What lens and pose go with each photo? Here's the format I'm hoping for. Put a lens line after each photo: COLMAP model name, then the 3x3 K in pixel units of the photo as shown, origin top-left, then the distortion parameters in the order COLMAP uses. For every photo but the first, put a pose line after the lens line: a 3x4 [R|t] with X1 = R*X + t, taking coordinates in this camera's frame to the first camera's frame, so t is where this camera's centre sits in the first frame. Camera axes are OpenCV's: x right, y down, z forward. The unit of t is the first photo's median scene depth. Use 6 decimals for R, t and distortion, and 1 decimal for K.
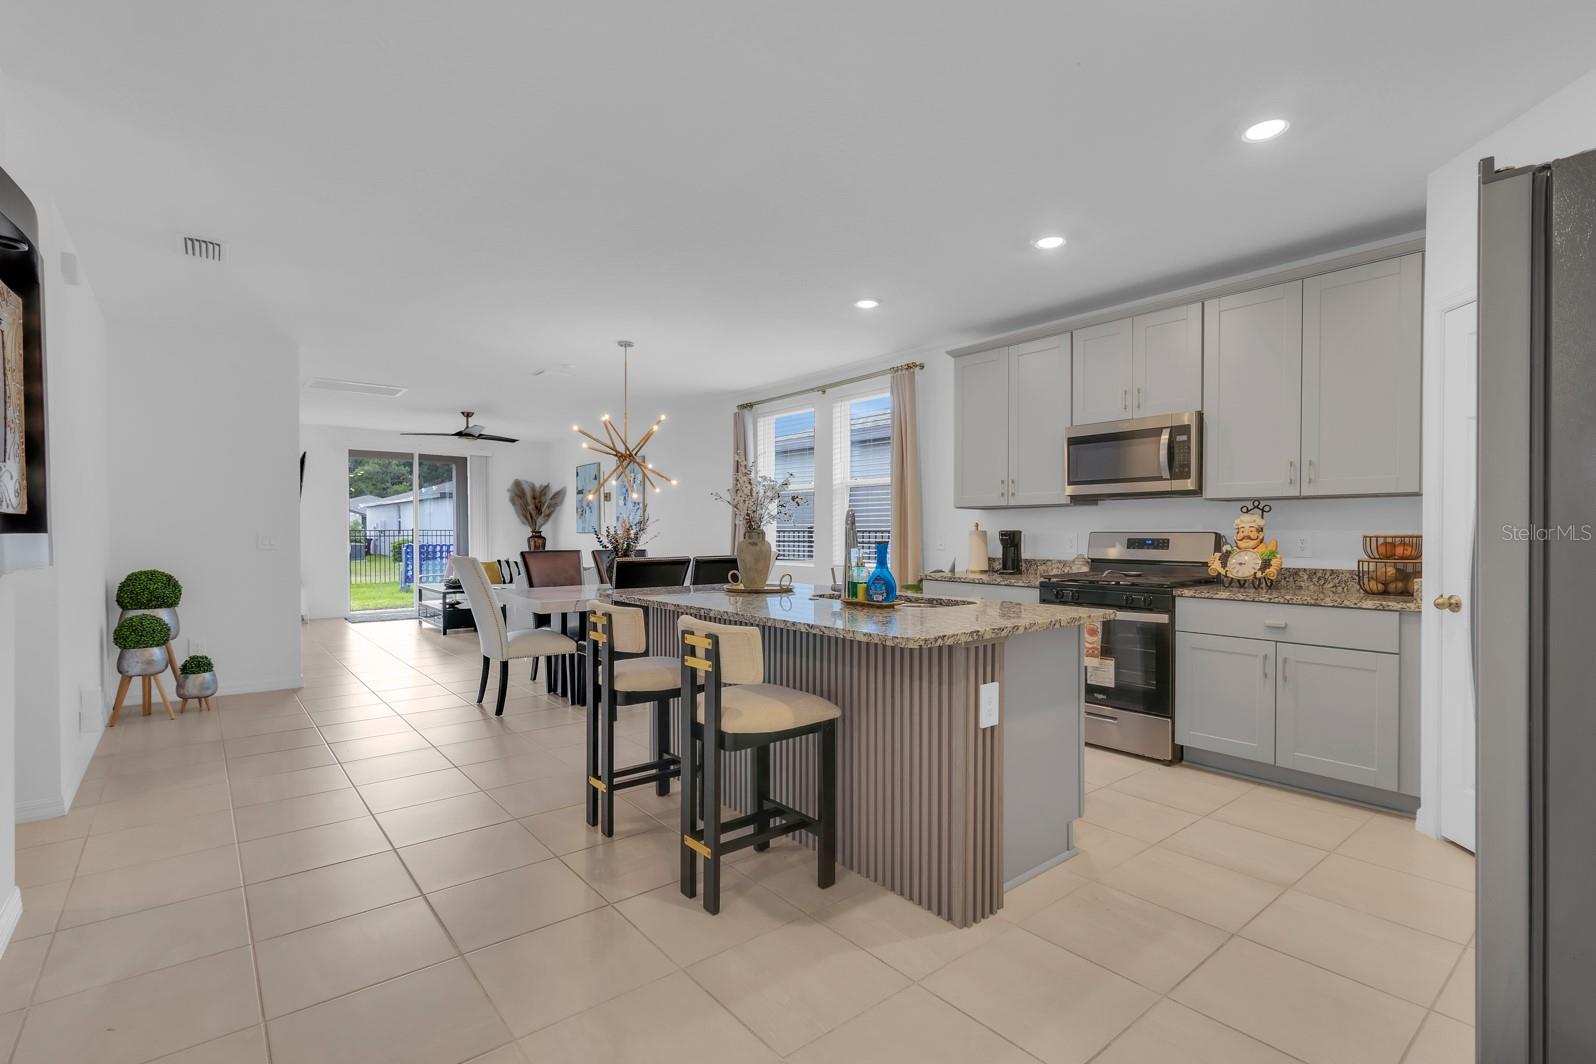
lens RADIAL K [[741.3, 0, 804.8], [0, 741.3, 542.9], [0, 0, 1]] dist [0.000909, -0.000107]
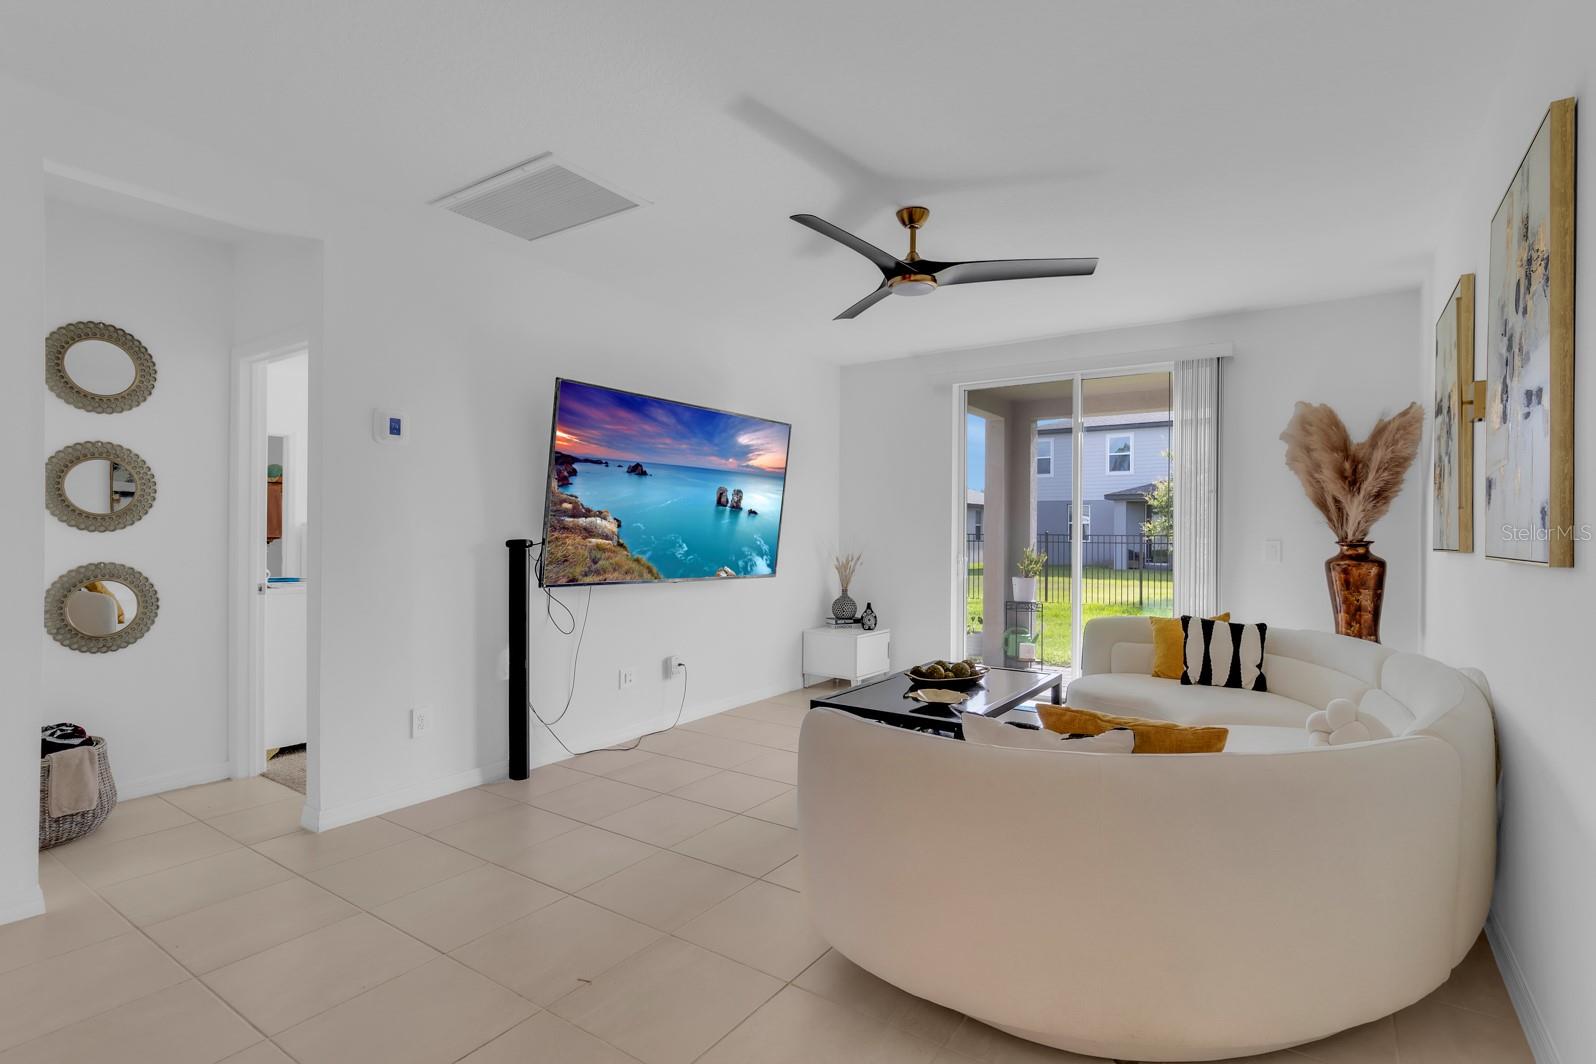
lens RADIAL K [[809.5, 0, 798.0], [0, 809.5, 532.0], [0, 0, 1]] dist [0.003252, -0.000096]
pose [[0.227644, 0.000953, -0.973744, -0.097866], [-0.023698, 0.999709, -0.004562, -0.025604], [0.973456, 0.024115, 0.227600, 1.325697]]
